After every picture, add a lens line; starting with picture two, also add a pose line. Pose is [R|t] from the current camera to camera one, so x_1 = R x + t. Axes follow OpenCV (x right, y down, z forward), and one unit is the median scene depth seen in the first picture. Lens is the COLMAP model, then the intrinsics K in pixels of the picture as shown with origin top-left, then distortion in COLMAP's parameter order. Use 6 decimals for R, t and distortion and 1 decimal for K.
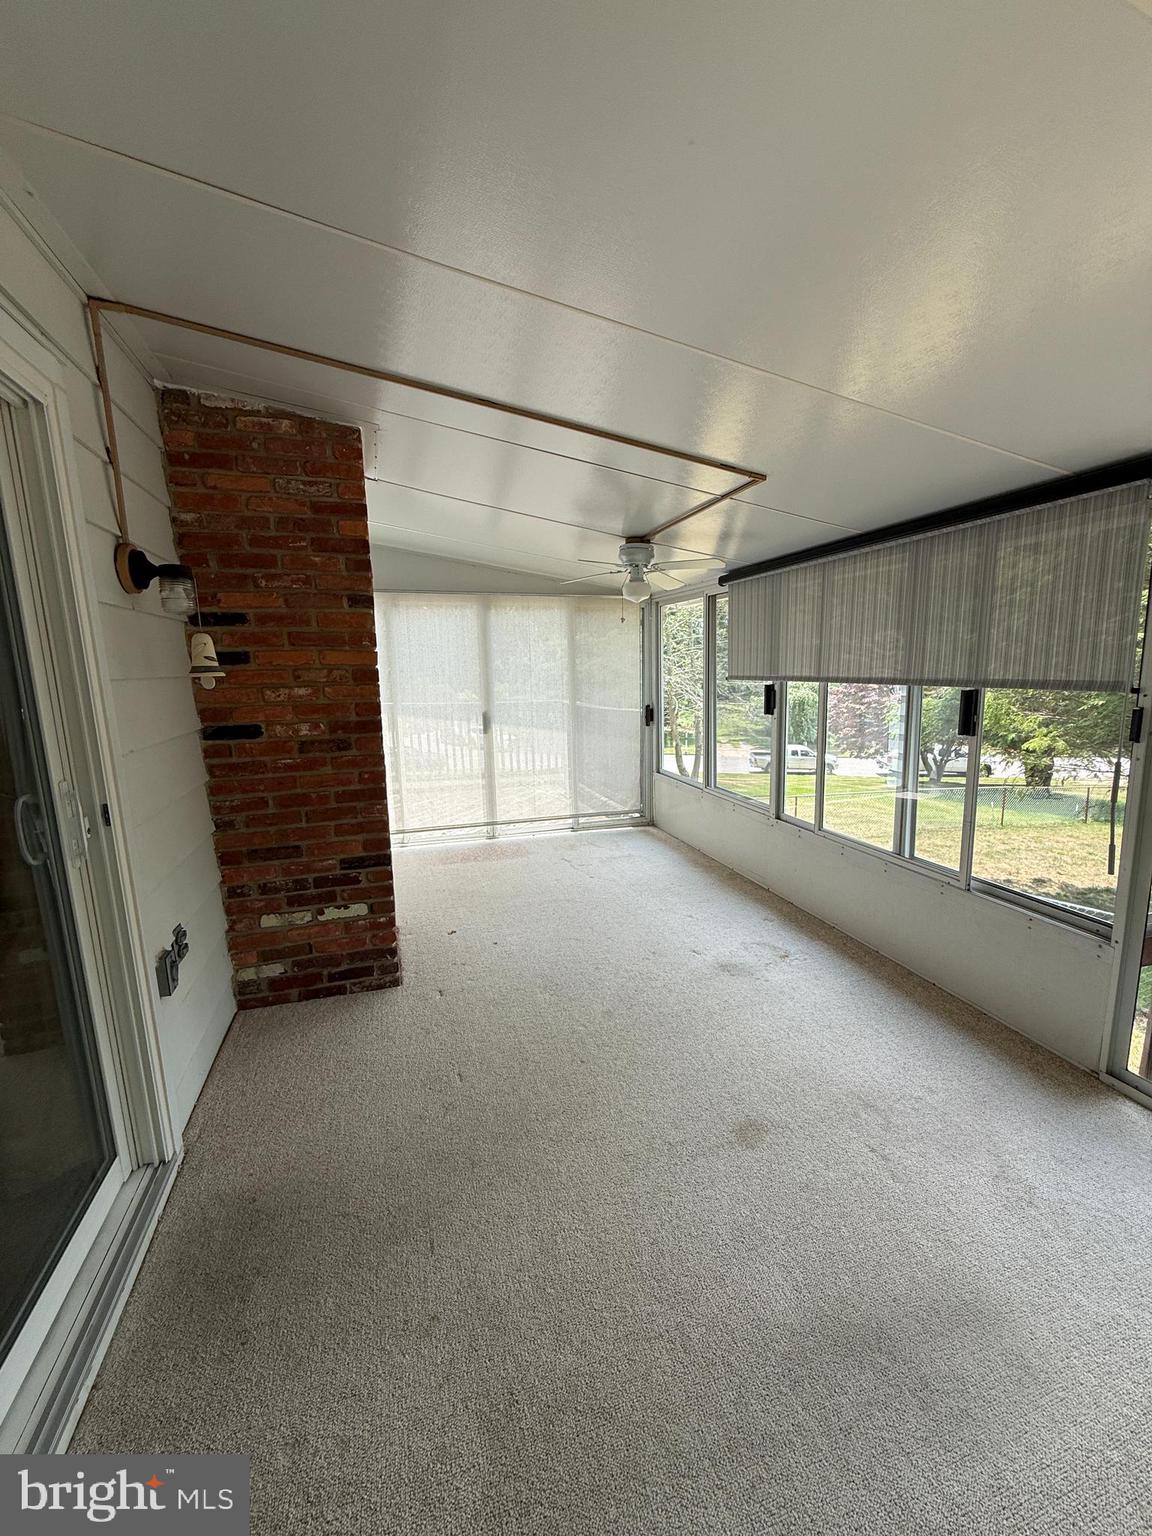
lens RADIAL K [[612.7, 0, 576.0], [0, 612.7, 768.0], [0, 0, 1]] dist [0.000458, 0.000052]
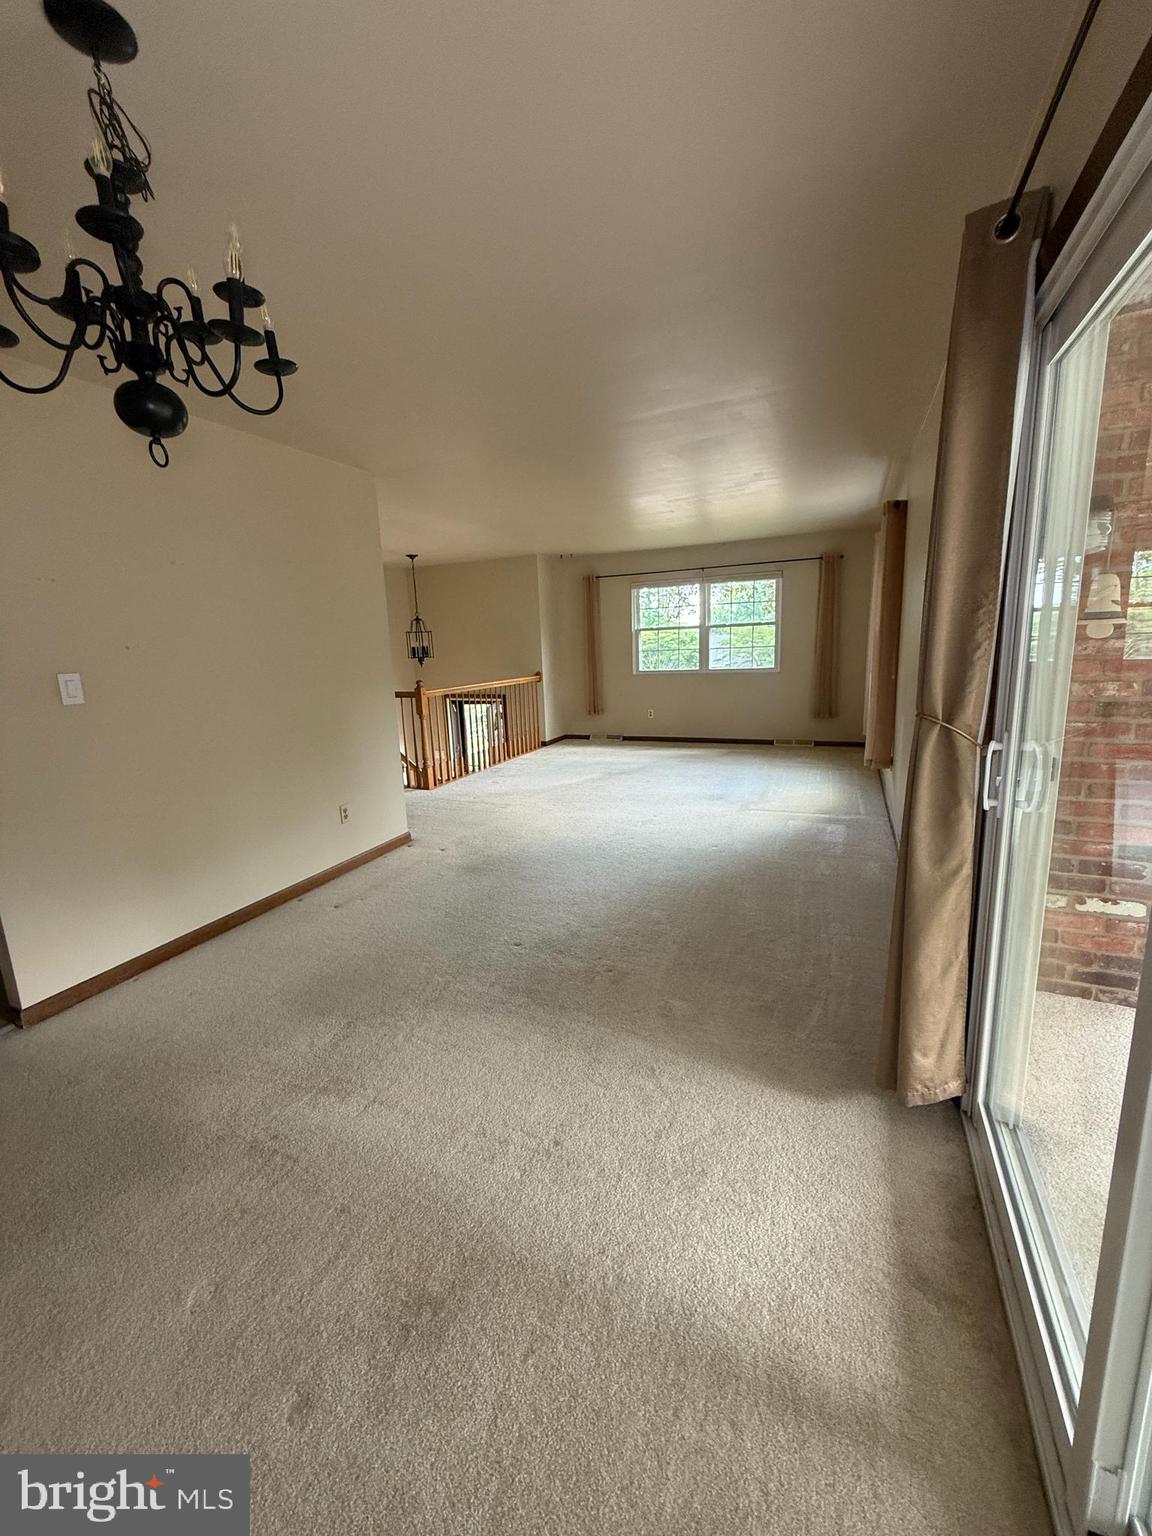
lens RADIAL K [[612.7, 0, 576.0], [0, 612.7, 768.0], [0, 0, 1]] dist [0.000458, 0.000052]
pose [[0.757707, 0.127920, -0.639935, -0.428175], [-0.088365, 0.991680, 0.093605, 0.030467], [0.646585, -0.014378, 0.762707, -0.124166]]
